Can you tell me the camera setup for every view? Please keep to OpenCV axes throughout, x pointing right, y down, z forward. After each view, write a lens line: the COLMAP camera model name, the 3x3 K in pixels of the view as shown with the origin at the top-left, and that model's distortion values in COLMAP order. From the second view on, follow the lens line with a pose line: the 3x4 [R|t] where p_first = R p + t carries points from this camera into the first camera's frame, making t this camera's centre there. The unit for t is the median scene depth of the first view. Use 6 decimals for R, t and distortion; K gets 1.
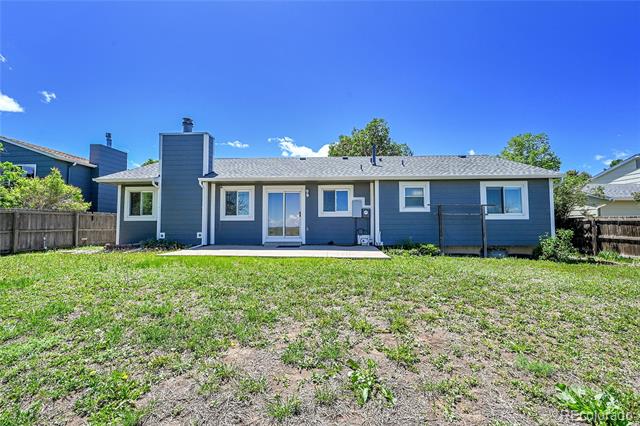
lens RADIAL K [[249.2, 0, 320.0], [0, 249.2, 213.0], [0, 0, 1]] dist [0.001204, 0.000059]
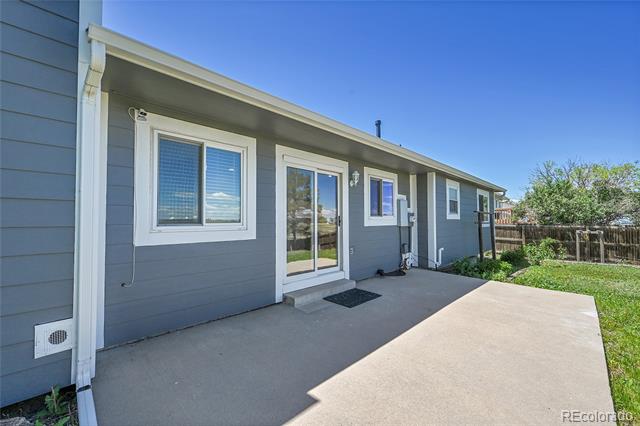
lens RADIAL K [[262.3, 0, 320.0], [0, 262.3, 213.0], [0, 0, 1]] dist [0.000033, 0.000000]
pose [[0.673735, 0.021068, 0.738673, -0.485369], [-0.039129, 0.999208, 0.007190, -0.013011], [-0.737937, -0.033748, 0.674026, 0.705150]]
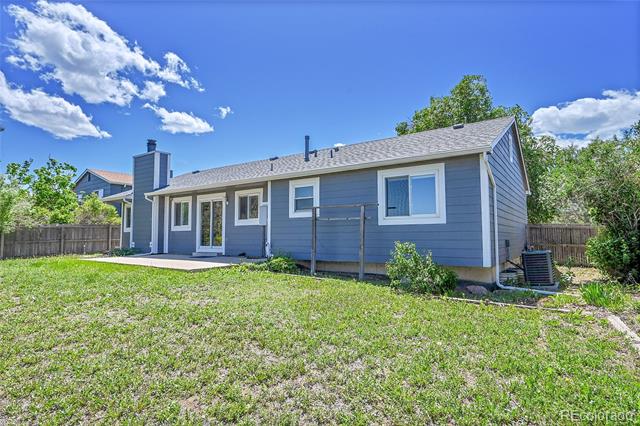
lens RADIAL K [[349.4, 0, 320.0], [0, 349.4, 213.0], [0, 0, 1]] dist [-0.000823, 0.000049]
pose [[0.847229, -0.038646, -0.529820, 0.945639], [0.030510, 0.999244, -0.024098, 0.009259], [0.530351, 0.004251, 0.847768, 0.084317]]
